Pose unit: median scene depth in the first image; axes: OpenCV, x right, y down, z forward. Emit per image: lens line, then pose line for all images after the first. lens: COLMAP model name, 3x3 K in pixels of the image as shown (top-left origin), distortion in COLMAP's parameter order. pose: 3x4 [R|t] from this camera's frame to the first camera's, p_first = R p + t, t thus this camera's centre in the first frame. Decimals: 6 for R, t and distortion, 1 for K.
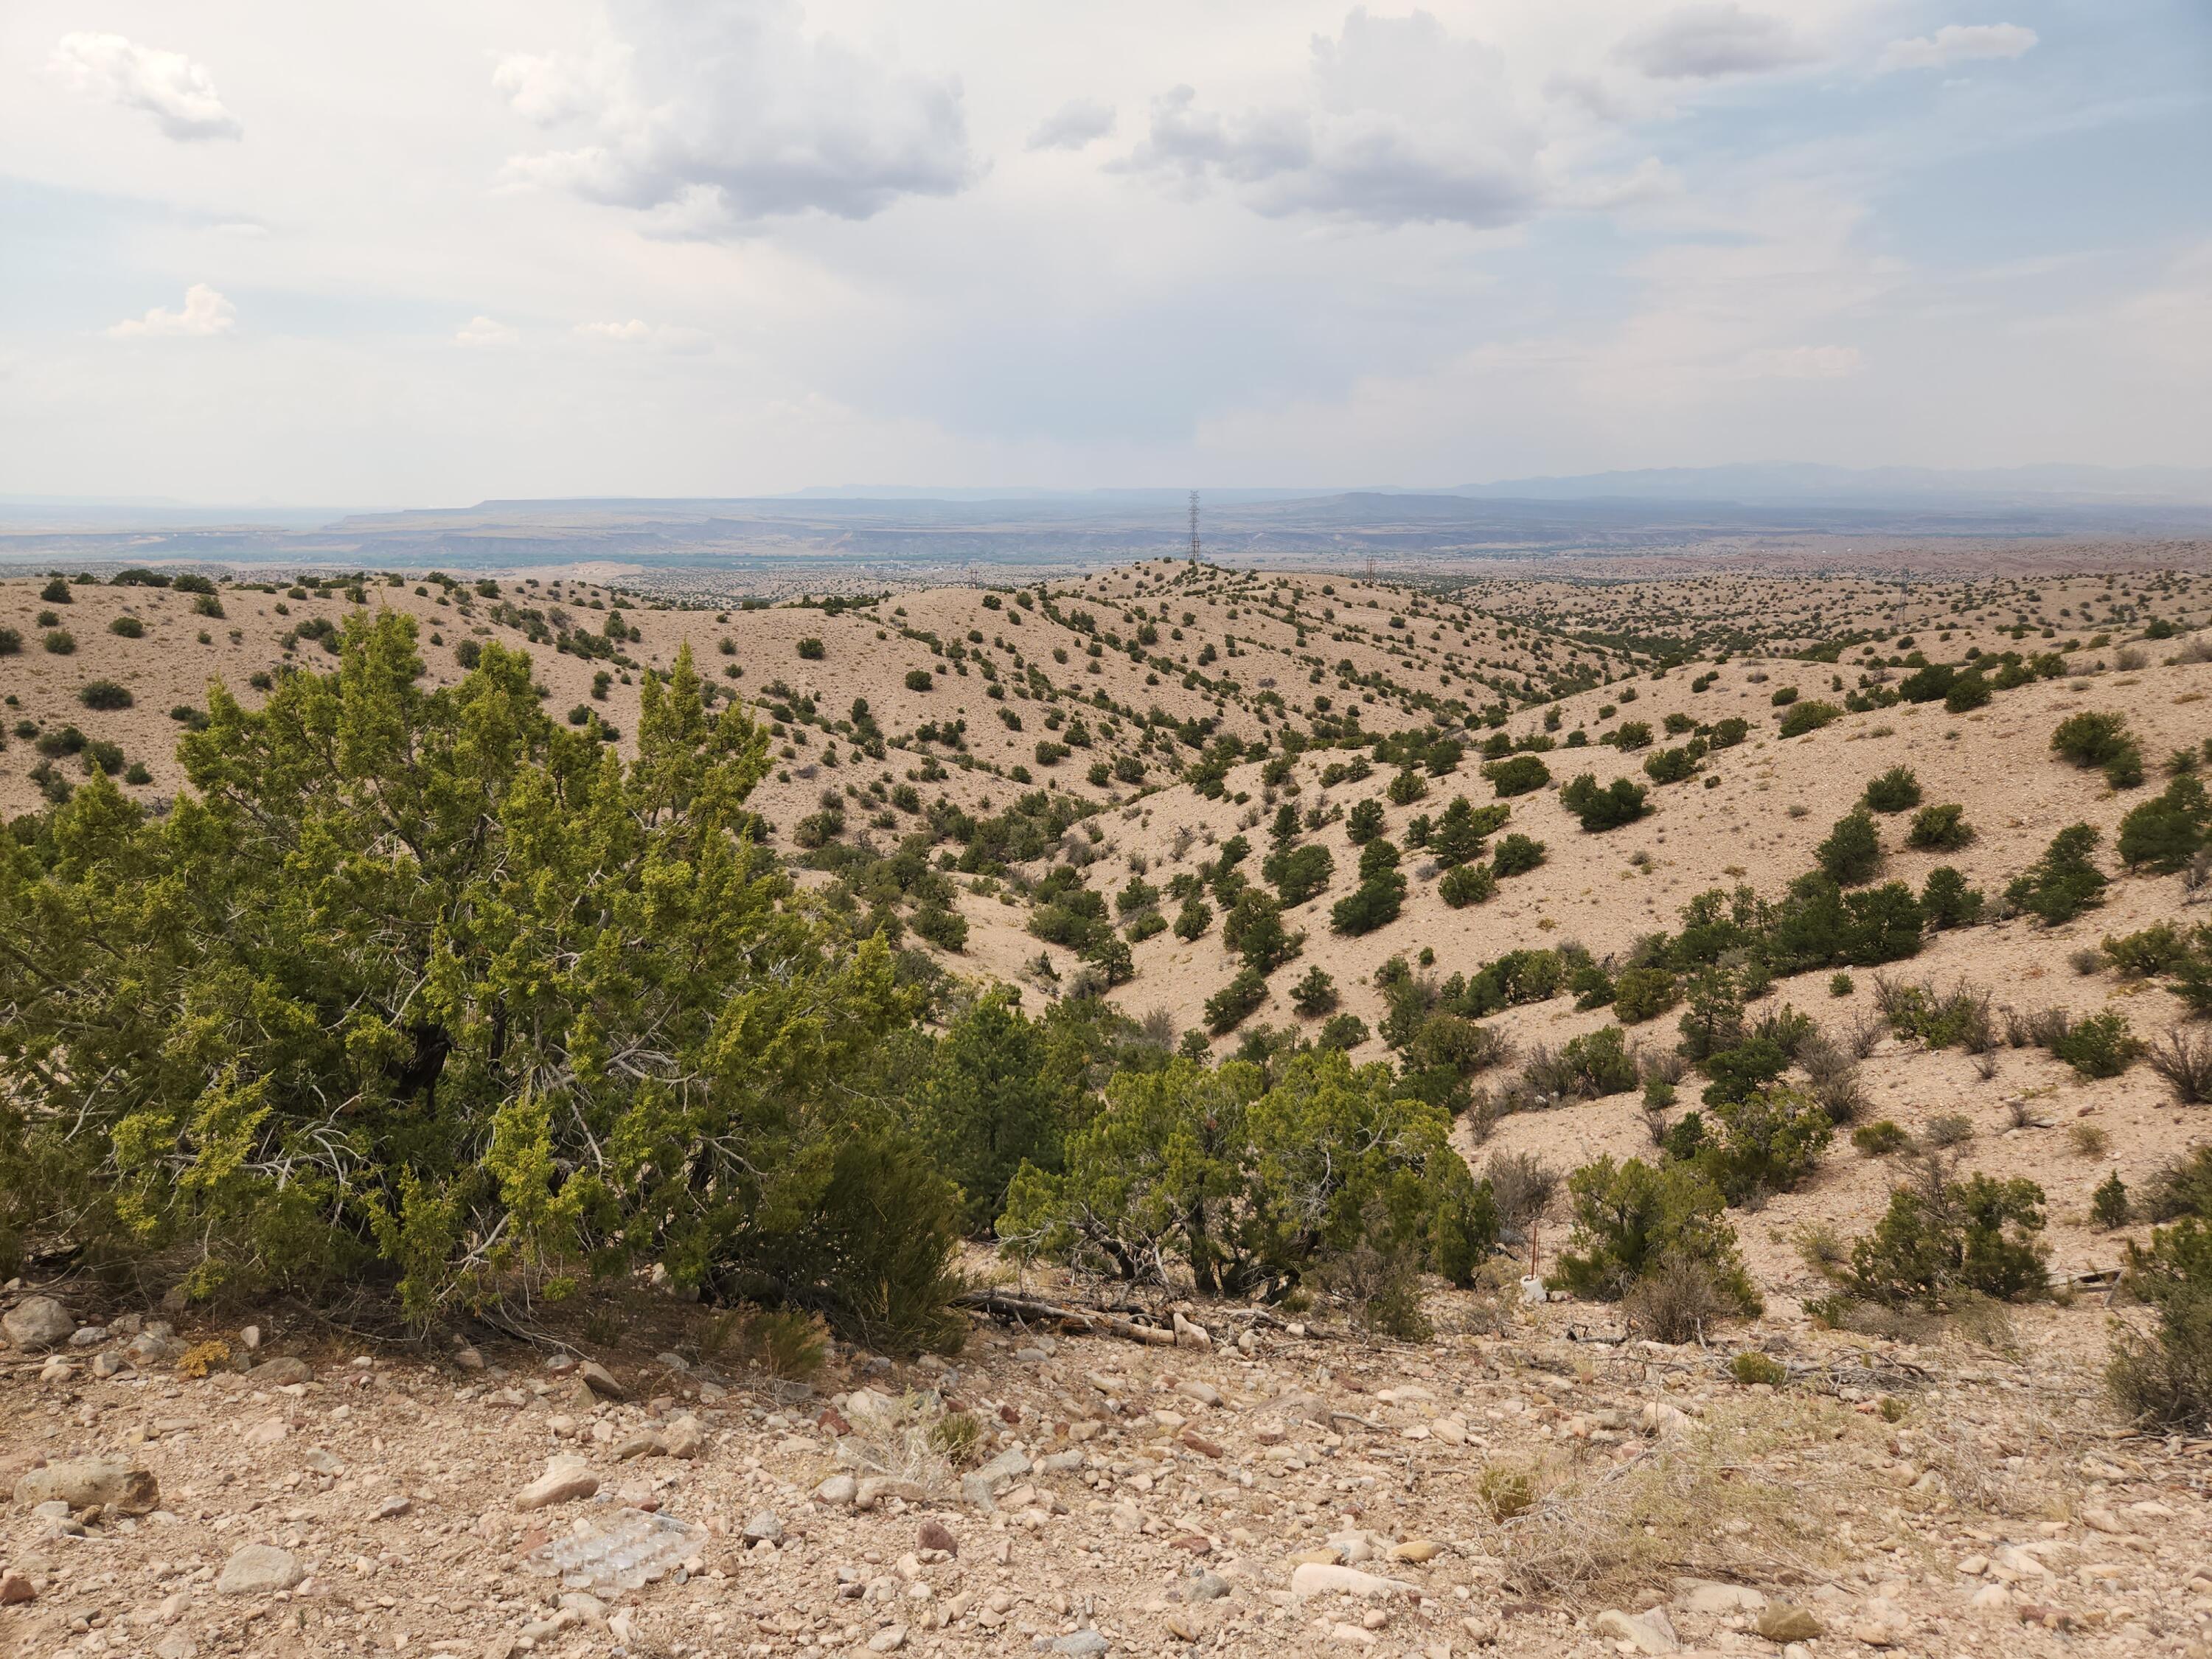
lens RADIAL K [[1458.9, 0, 1094.6], [0, 1458.9, 836.5], [0, 0, 1]] dist [0.078270, -0.068463]
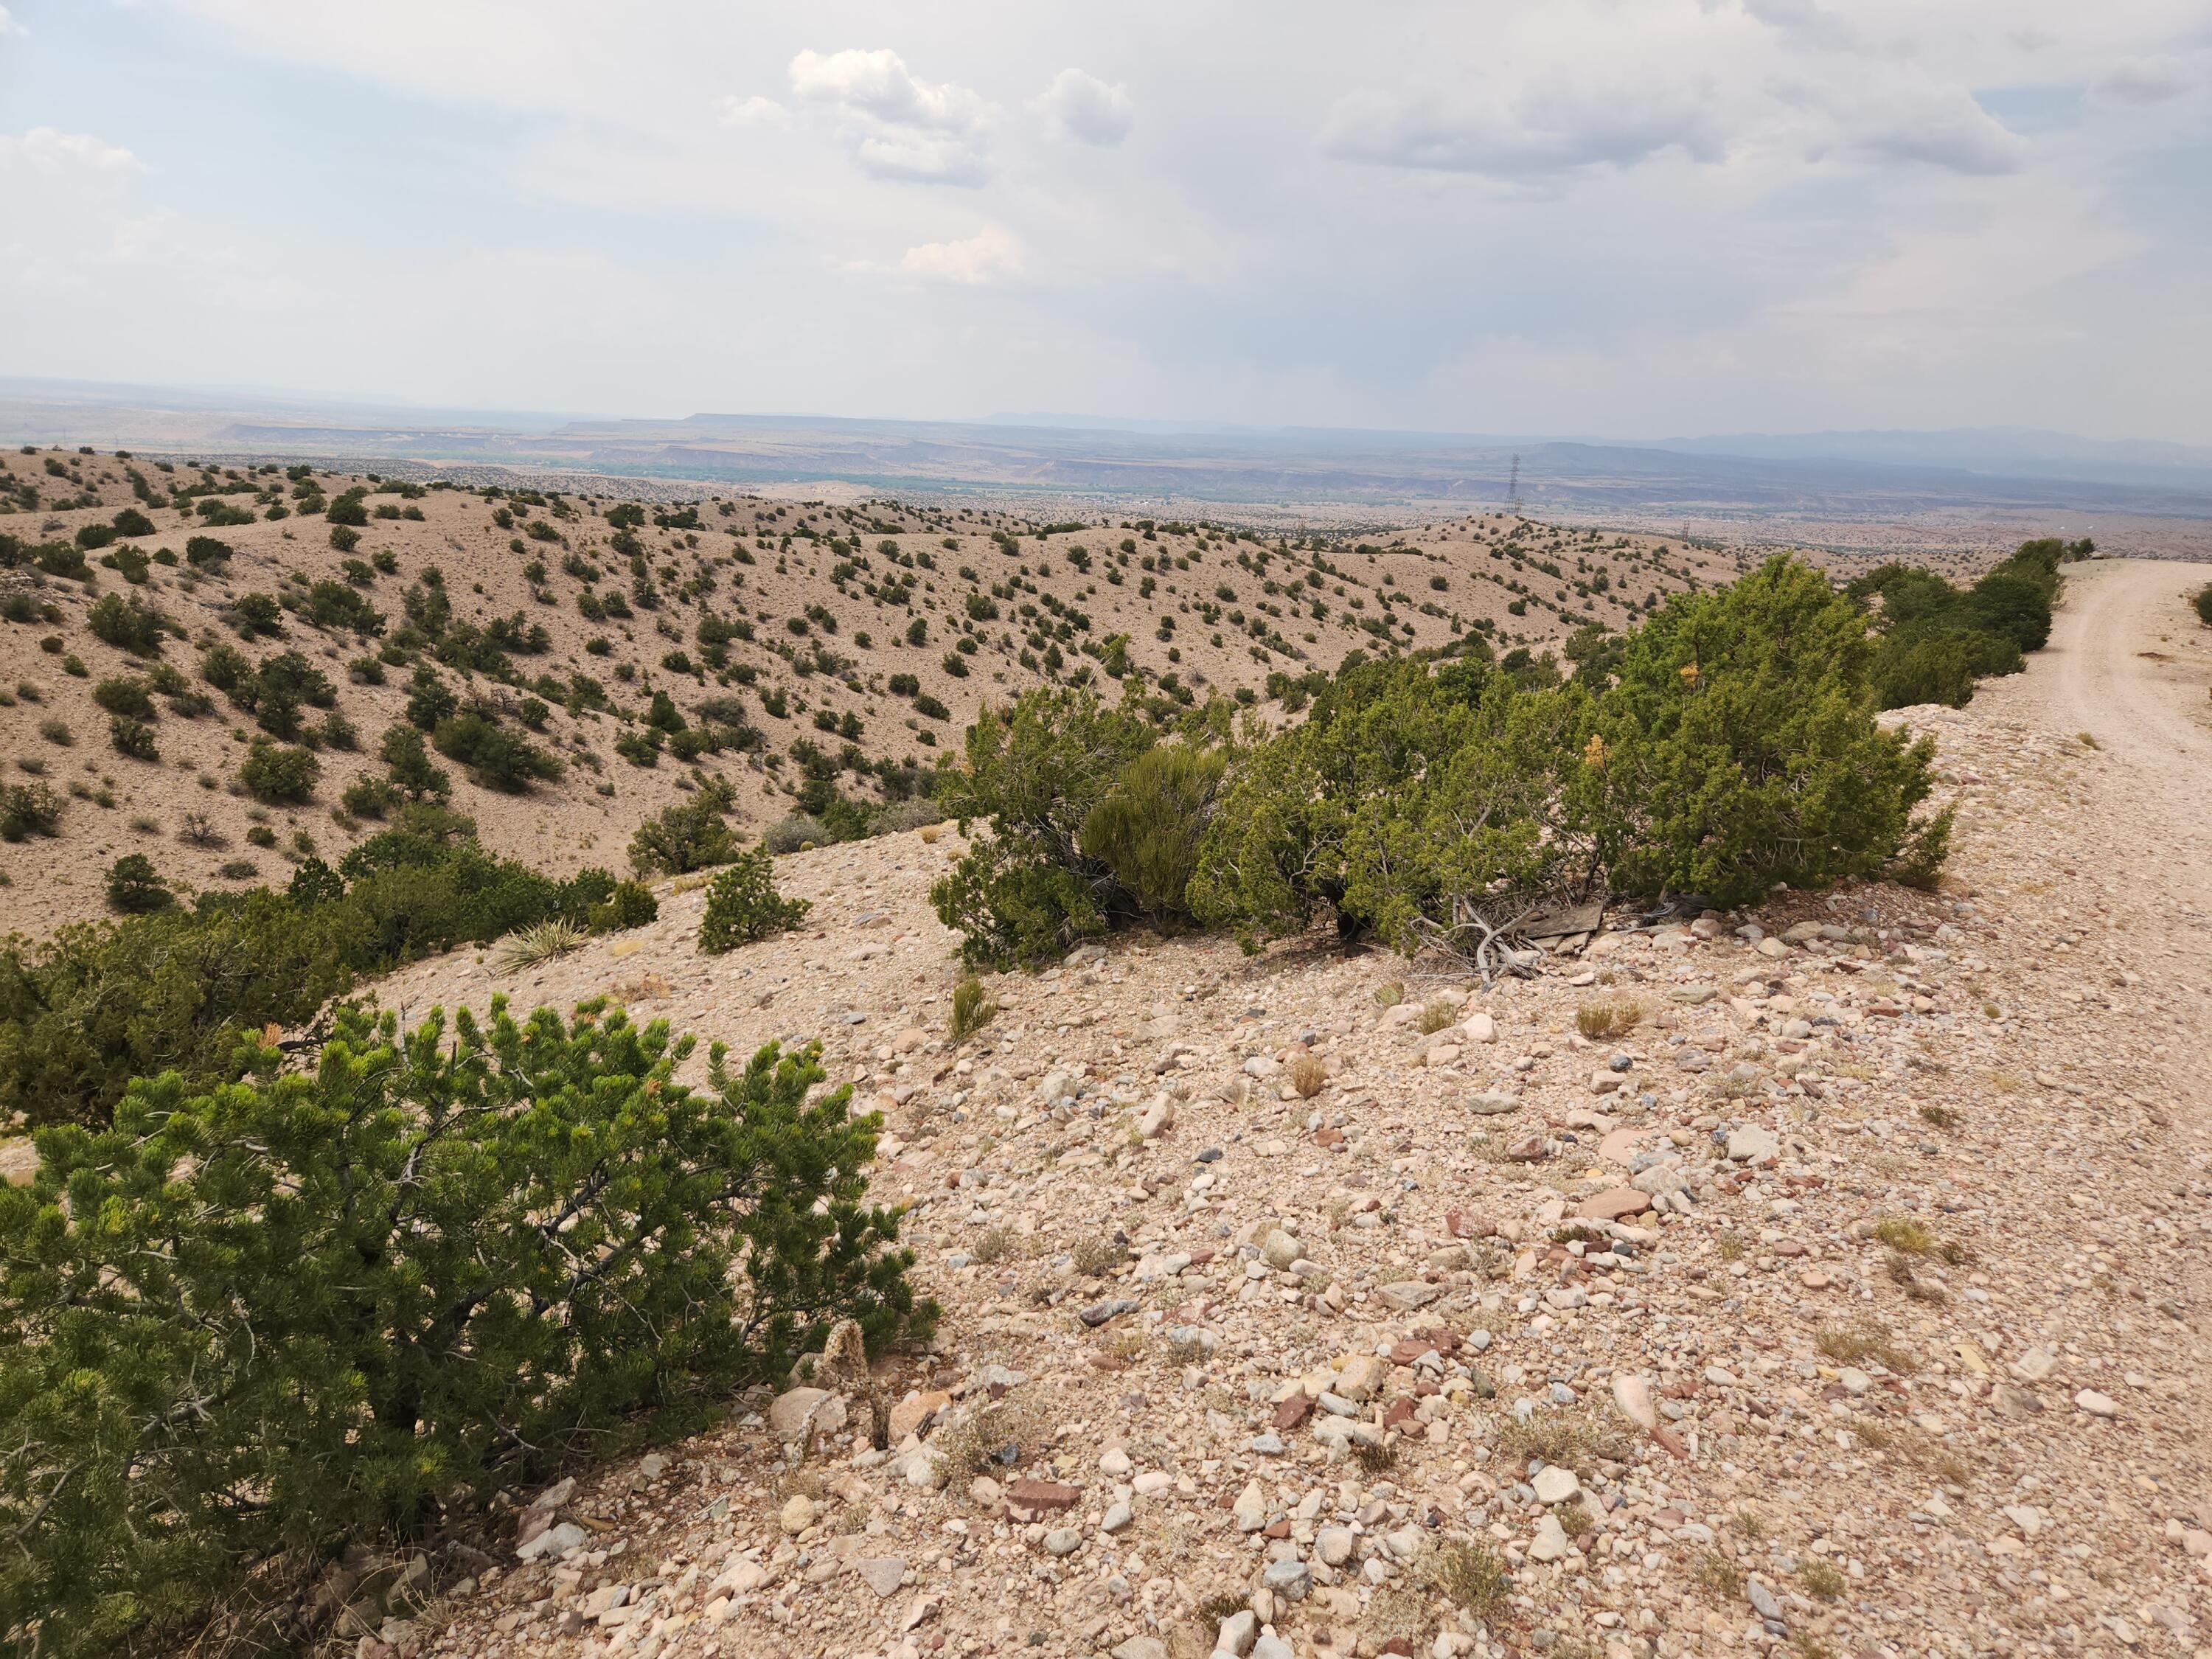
lens RADIAL K [[1464.4, 0, 1101.6], [0, 1464.4, 851.8], [0, 0, 1]] dist [0.073484, -0.065173]
pose [[0.993271, 0.070798, -0.091649, -0.160213], [-0.065966, 0.996320, 0.054727, 0.035261], [0.095186, -0.048313, 0.994286, -0.222499]]
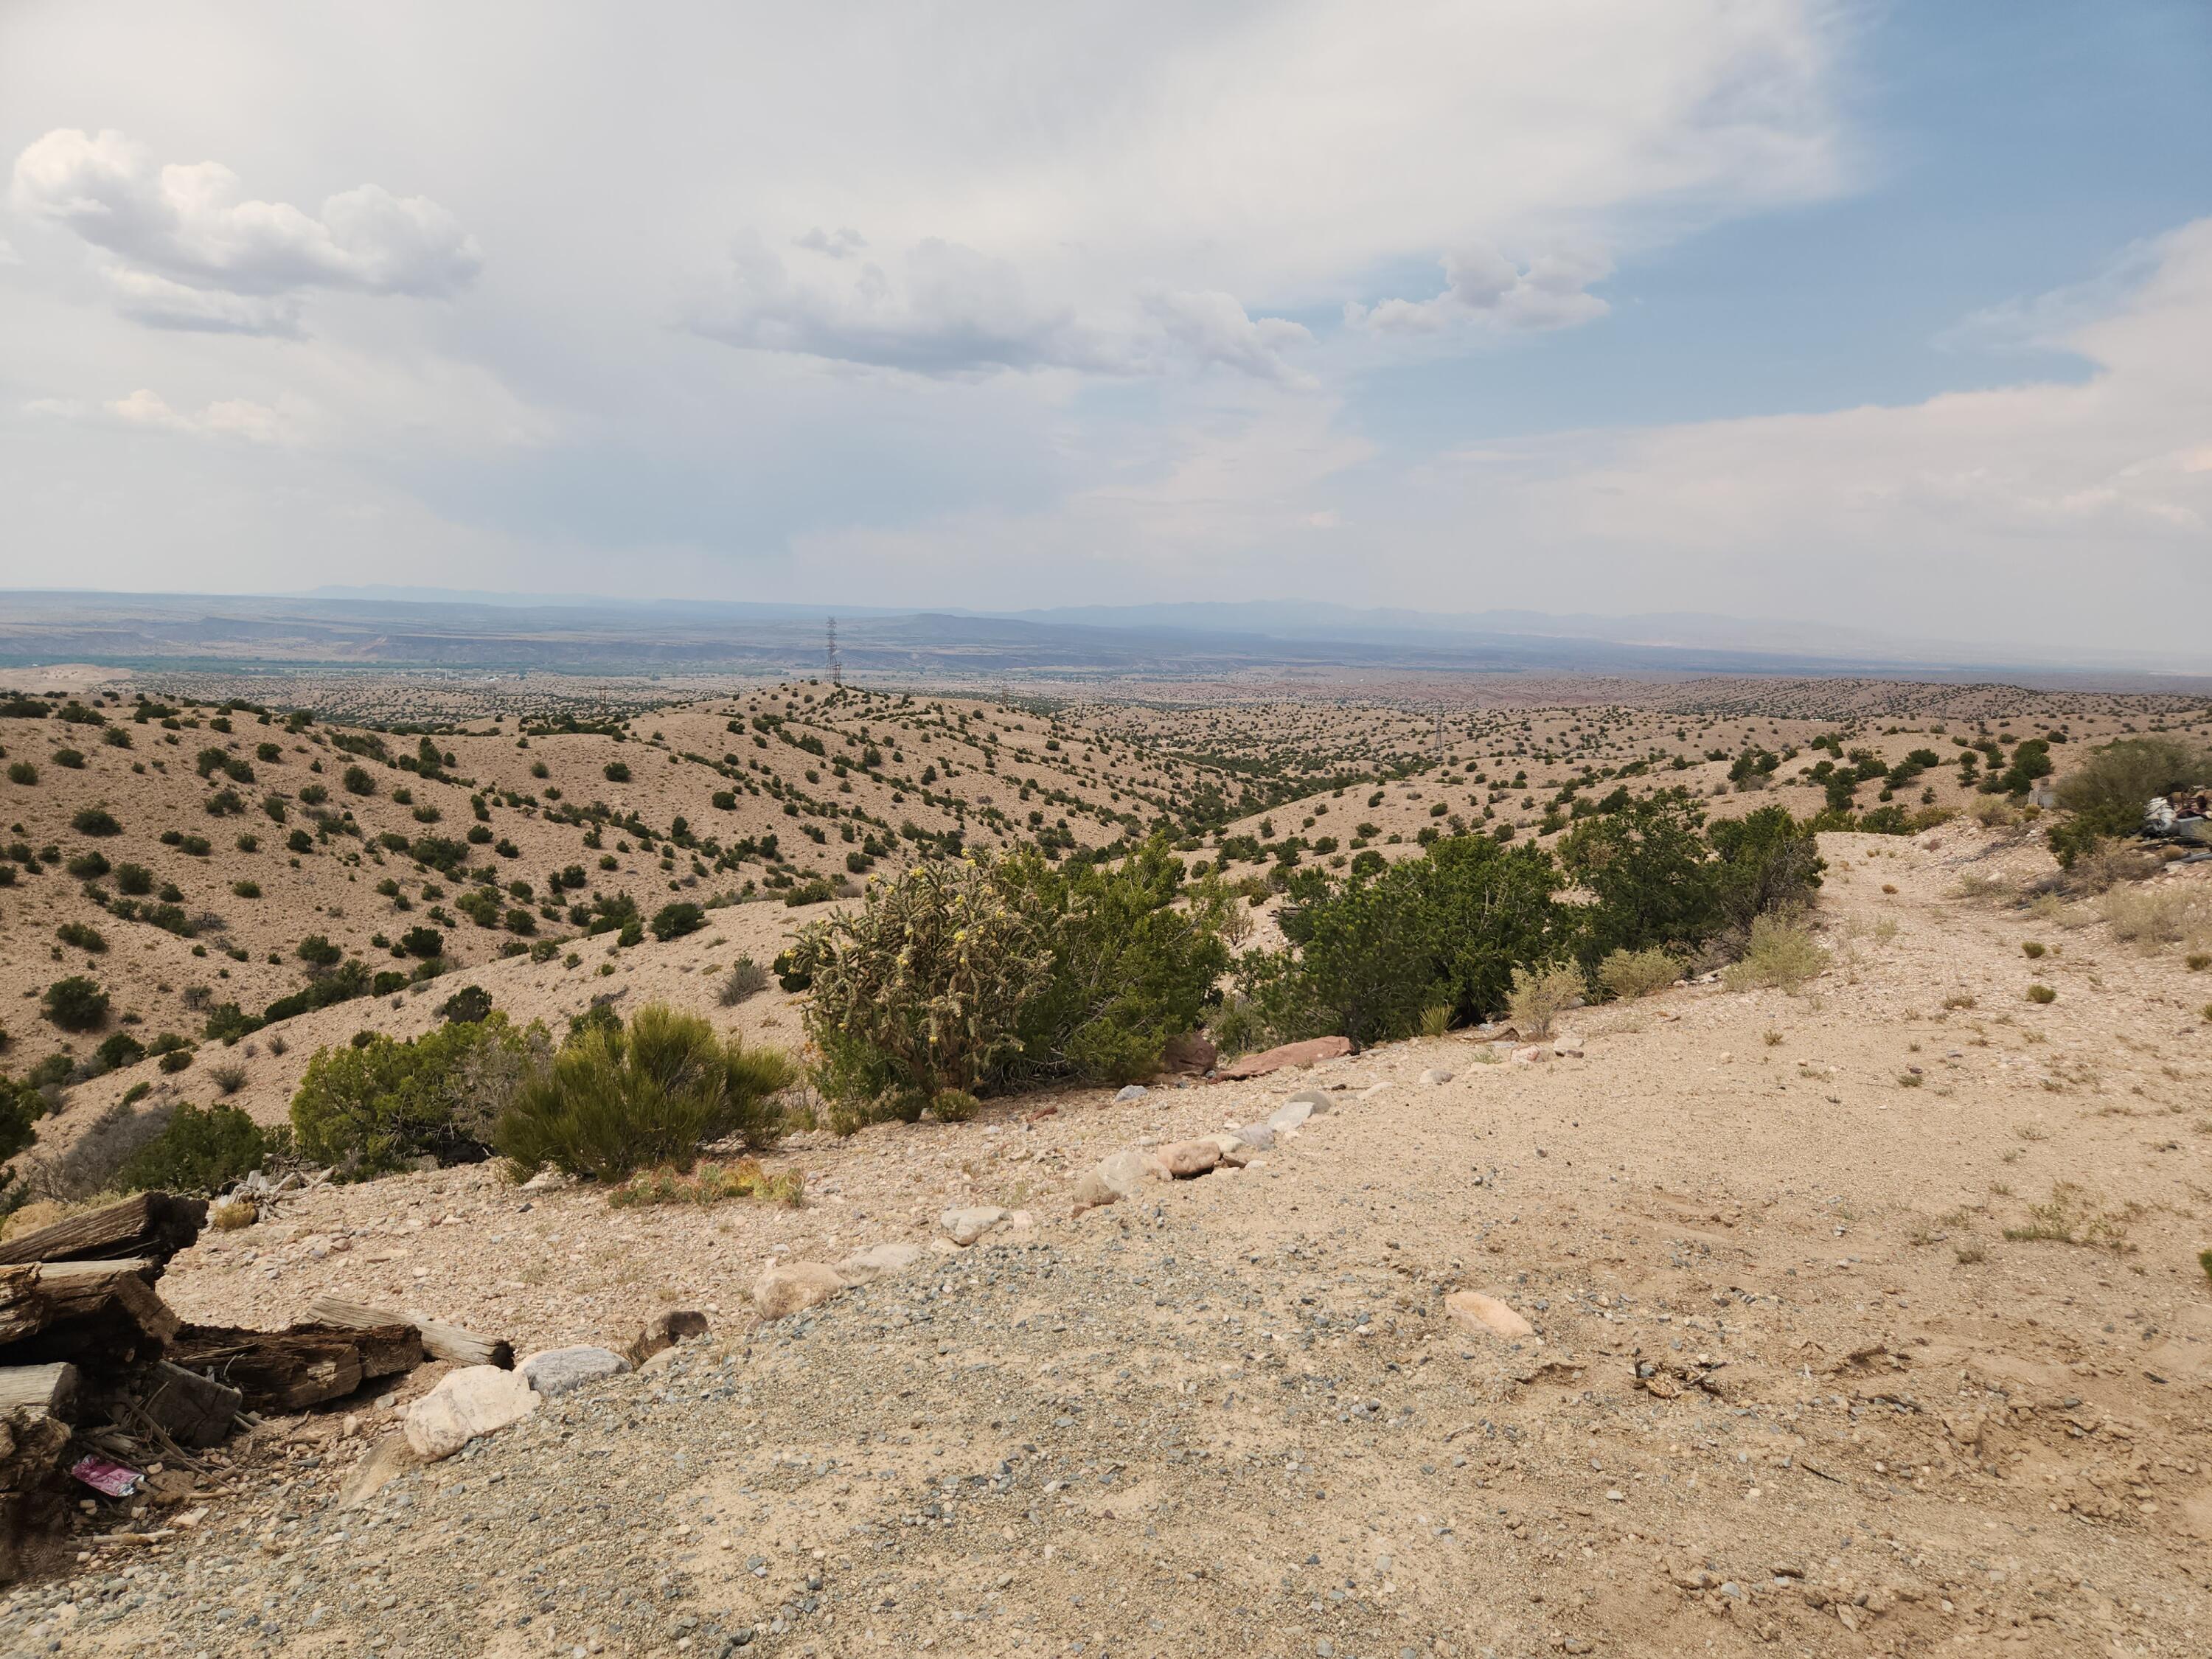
lens RADIAL K [[1464.4, 0, 1101.6], [0, 1464.4, 851.8], [0, 0, 1]] dist [0.073484, -0.065173]
pose [[0.956976, -0.016479, 0.289698, -0.071306], [0.036023, 0.997410, -0.062262, 0.005257], [-0.287922, 0.070019, 0.955091, -0.062923]]
